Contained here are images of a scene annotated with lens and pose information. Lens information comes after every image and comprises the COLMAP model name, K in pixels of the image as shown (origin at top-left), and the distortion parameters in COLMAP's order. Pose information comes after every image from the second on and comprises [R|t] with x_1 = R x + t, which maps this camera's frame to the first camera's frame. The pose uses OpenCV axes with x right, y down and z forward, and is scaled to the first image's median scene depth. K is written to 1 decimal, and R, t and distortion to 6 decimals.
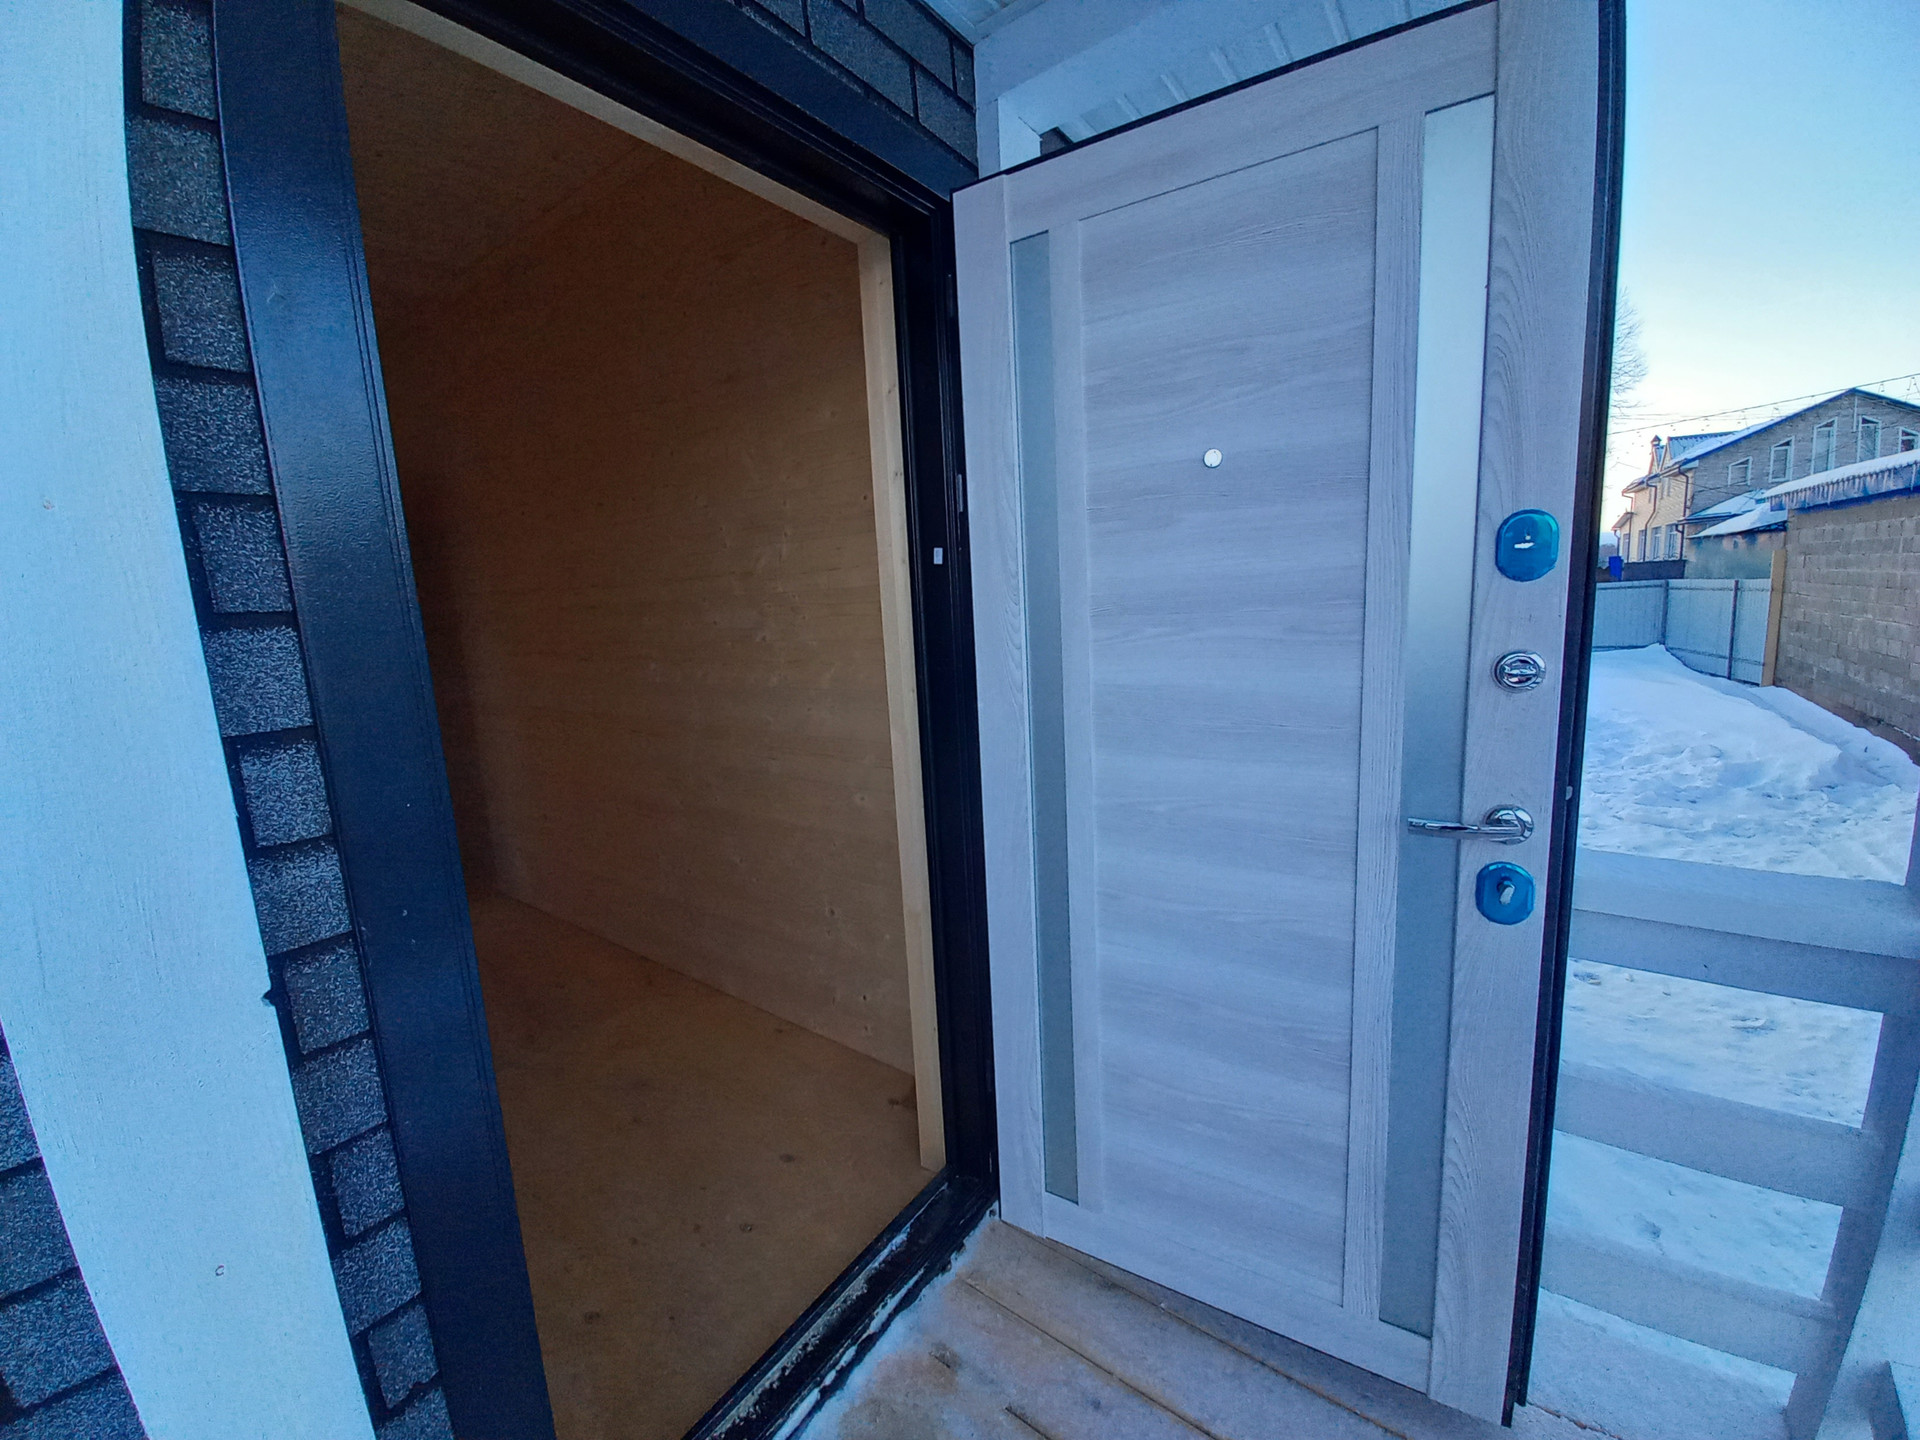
lens RADIAL K [[756.2, 0, 976.0], [0, 756.2, 716.4], [0, 0, 1]] dist [0.010218, -0.010443]
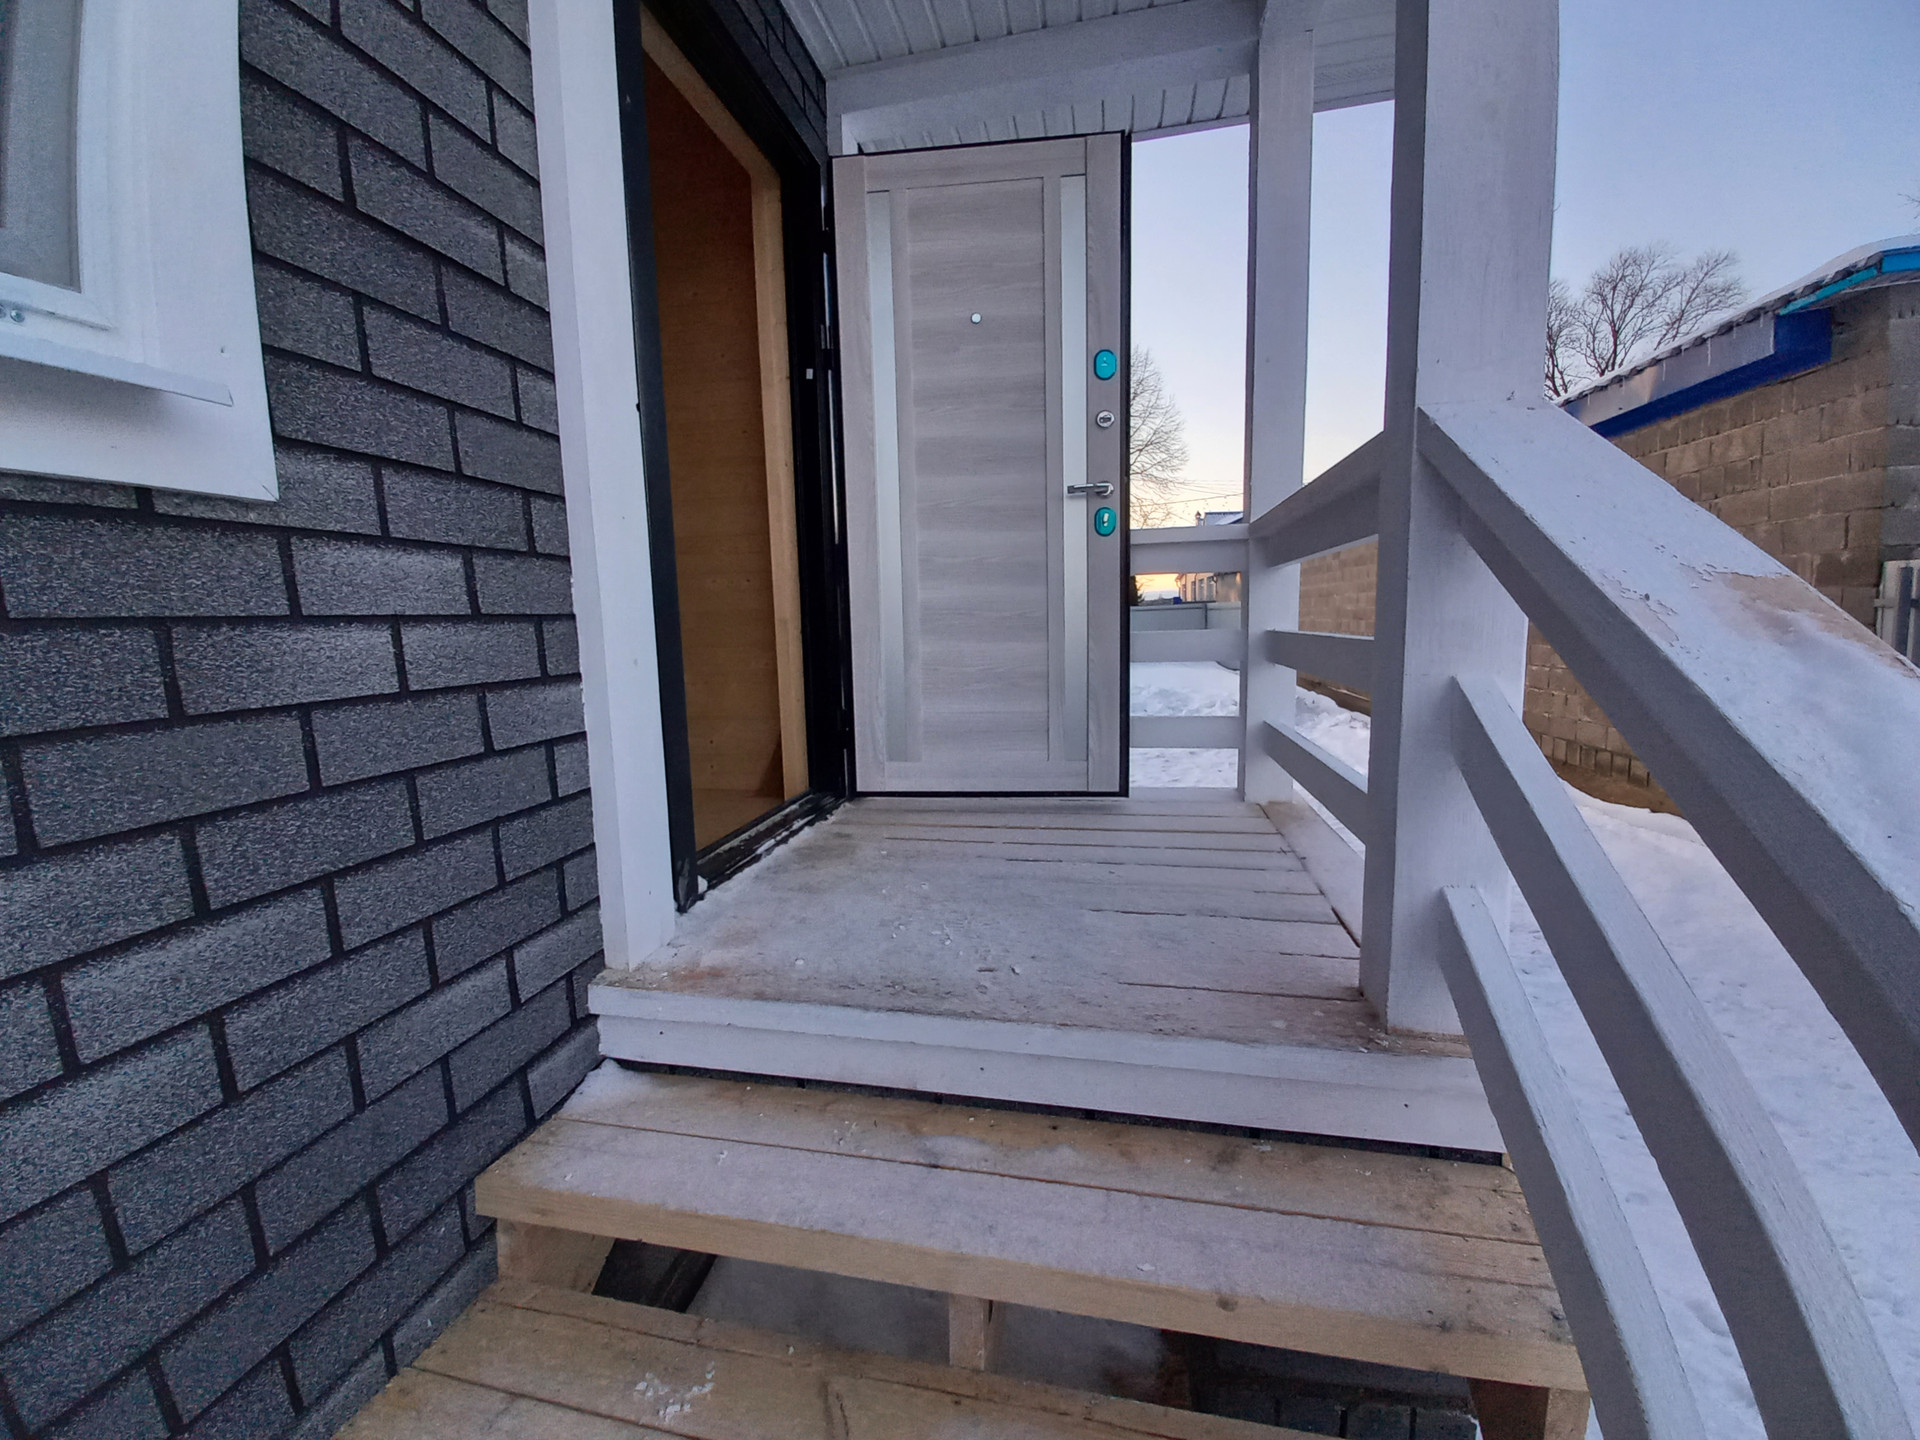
lens RADIAL K [[756.2, 0, 976.0], [0, 756.2, 716.4], [0, 0, 1]] dist [0.010218, -0.010443]
pose [[0.908366, -0.023154, 0.417534, -0.506635], [0.043952, 0.998222, -0.040266, 0.729535], [-0.415859, 0.054928, 0.907769, -0.713526]]
